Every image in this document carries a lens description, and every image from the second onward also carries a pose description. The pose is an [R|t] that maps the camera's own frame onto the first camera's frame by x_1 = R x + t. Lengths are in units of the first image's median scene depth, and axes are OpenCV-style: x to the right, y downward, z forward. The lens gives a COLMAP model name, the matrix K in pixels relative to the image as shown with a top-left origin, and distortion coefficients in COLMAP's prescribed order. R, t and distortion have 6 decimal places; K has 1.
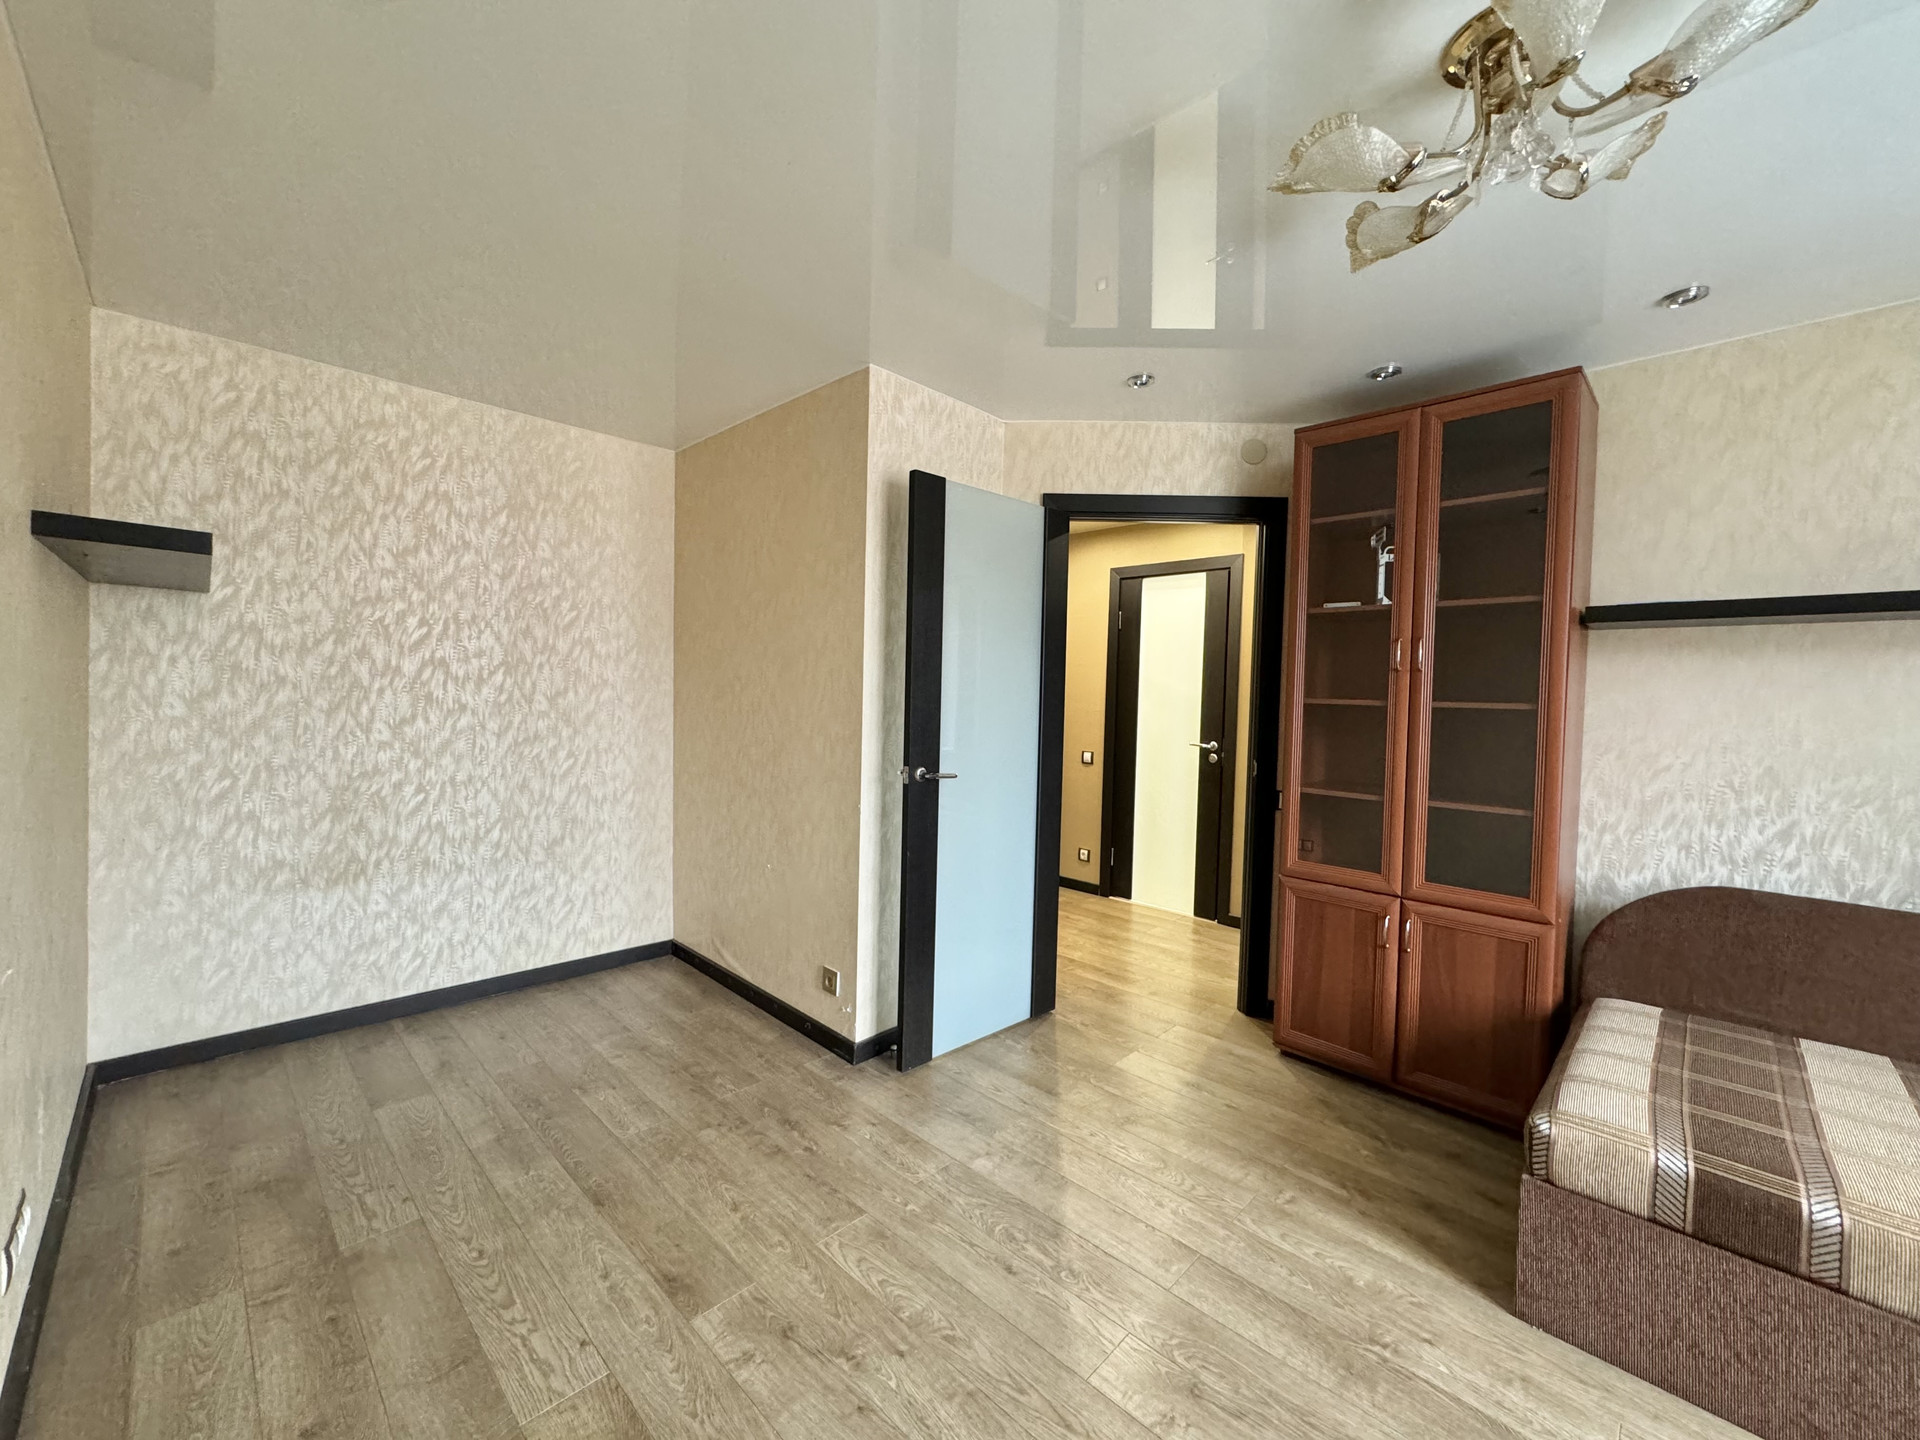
lens RADIAL K [[768.2, 0, 965.5], [0, 768.2, 715.3], [0, 0, 1]] dist [0.000609, 0.000086]
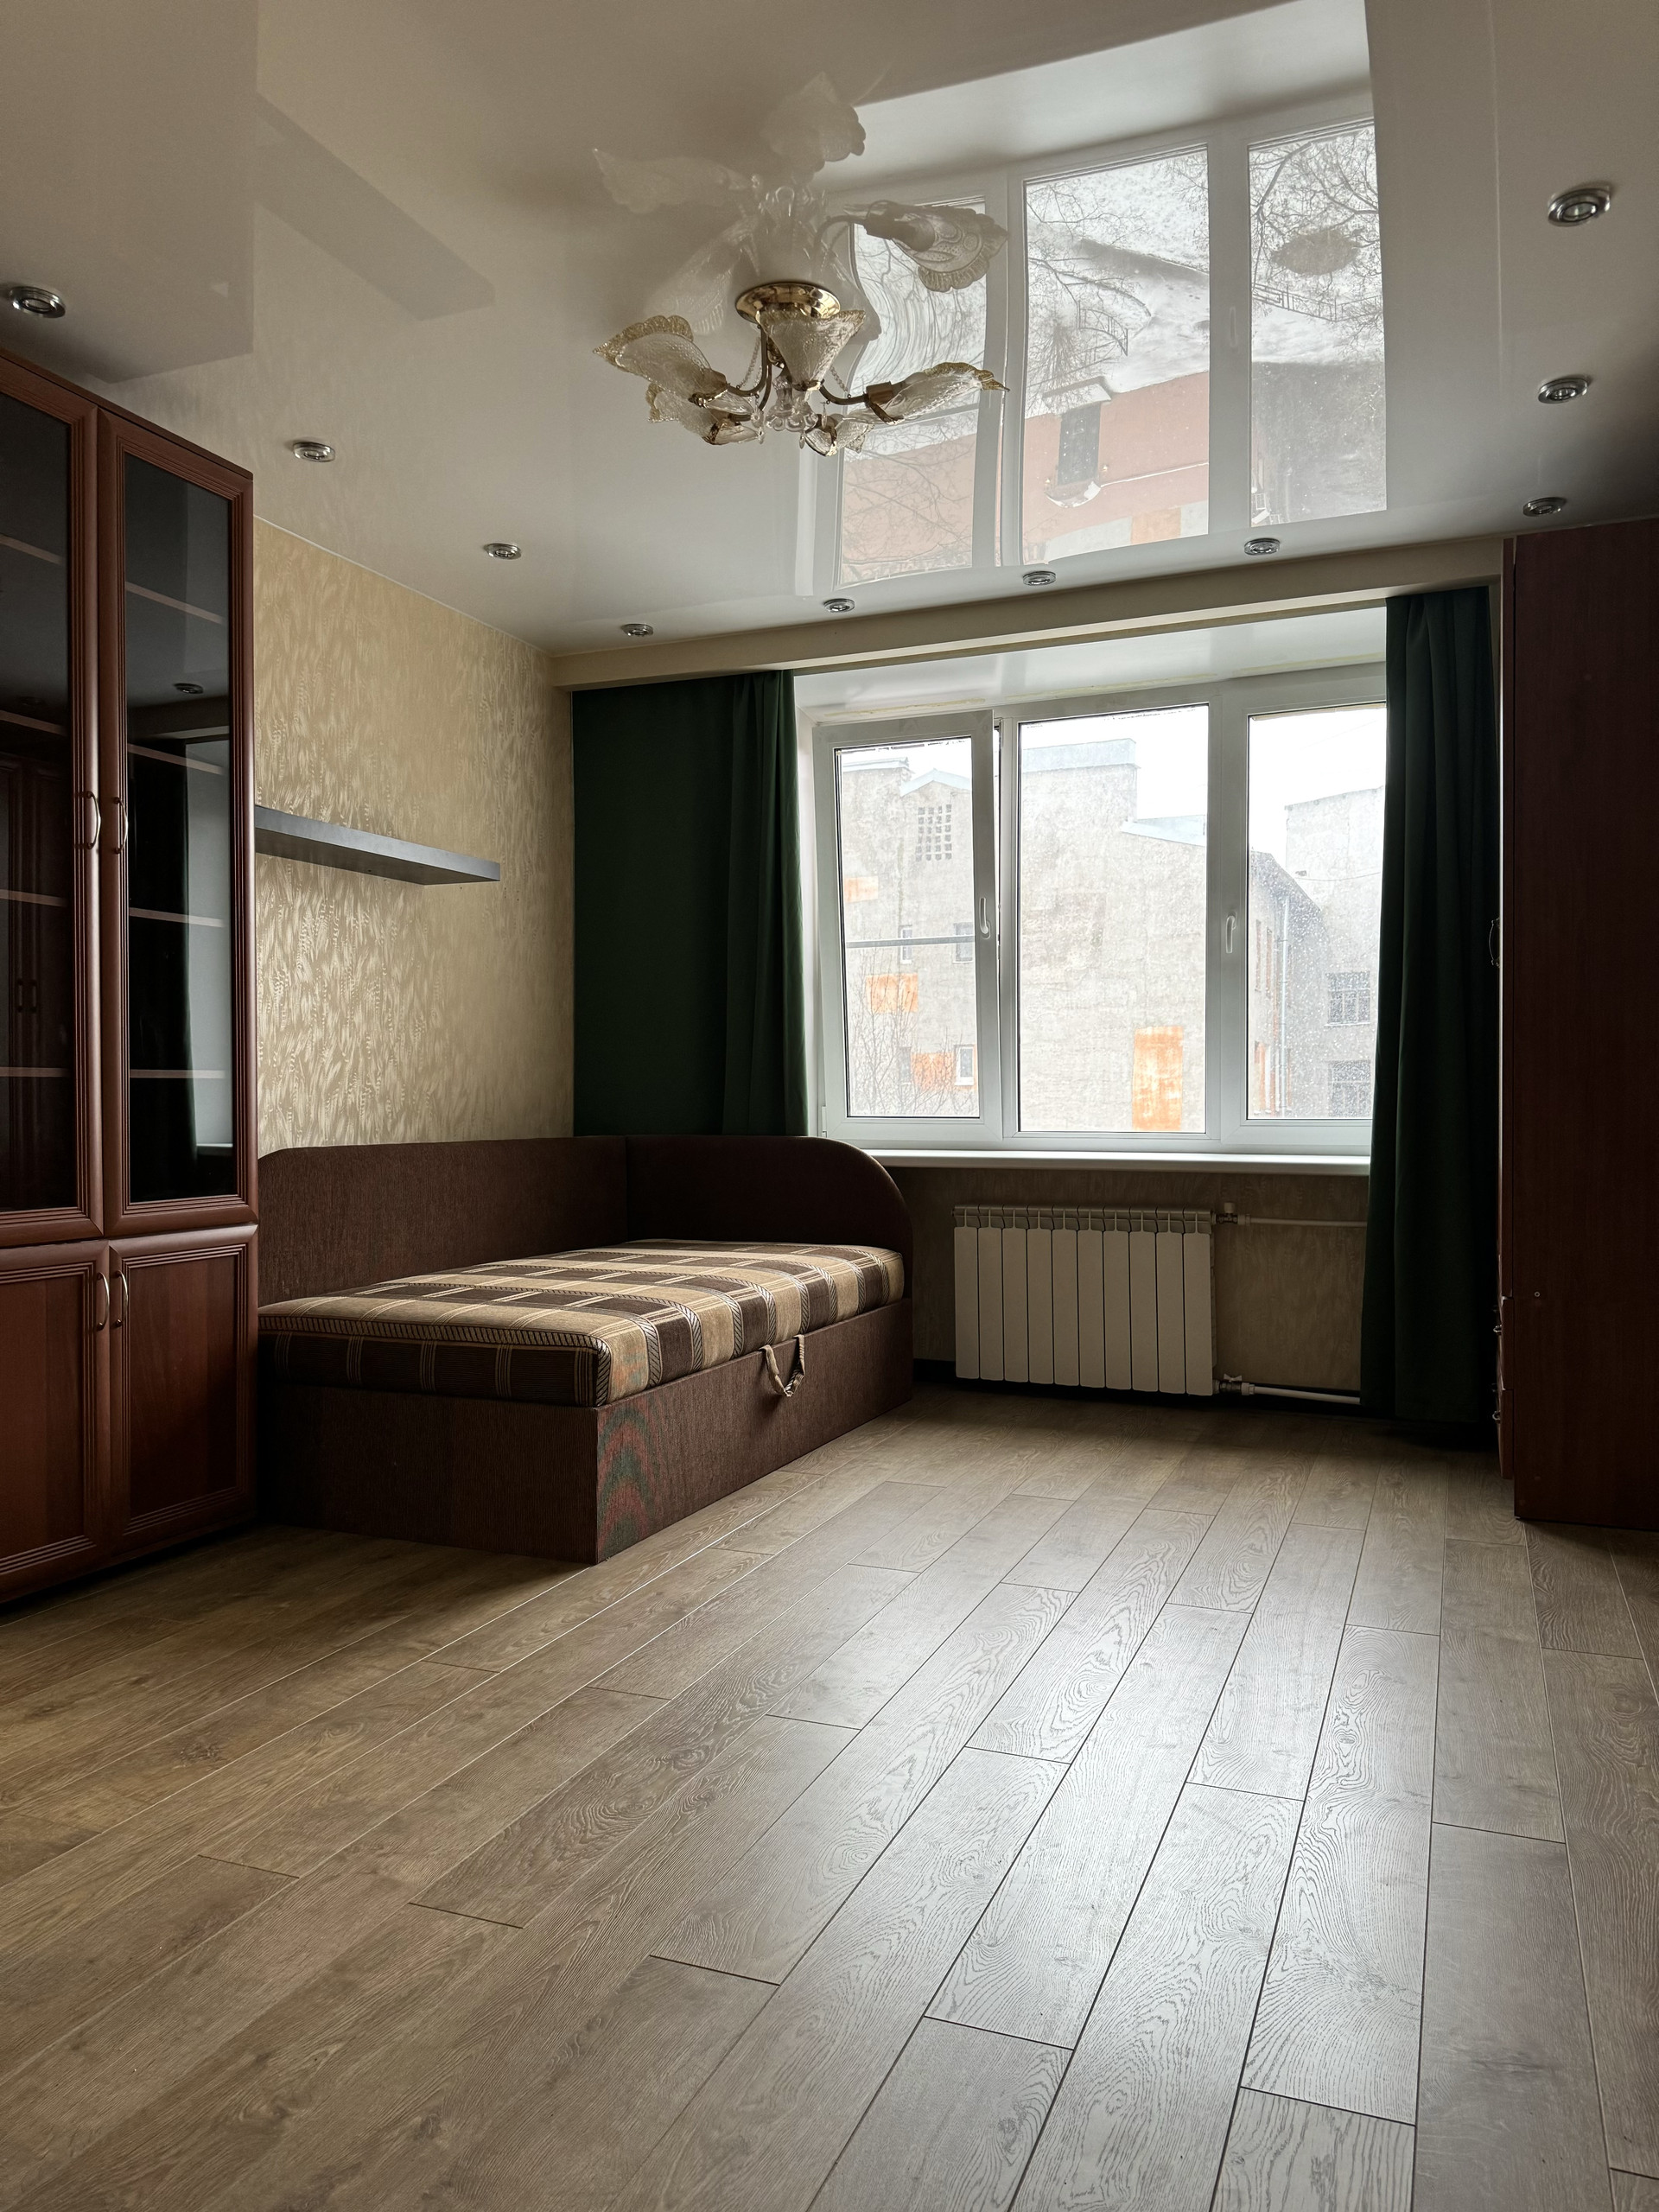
lens RADIAL K [[1558.6, 0, 831.8], [0, 1558.6, 1106.5], [0, 0, 1]] dist [0.034824, -0.036347]
pose [[-0.369117, -0.032757, 0.928805, -0.885395], [0.019877, 0.998872, 0.043128, 0.114467], [-0.929170, 0.034381, -0.368050, 1.096553]]
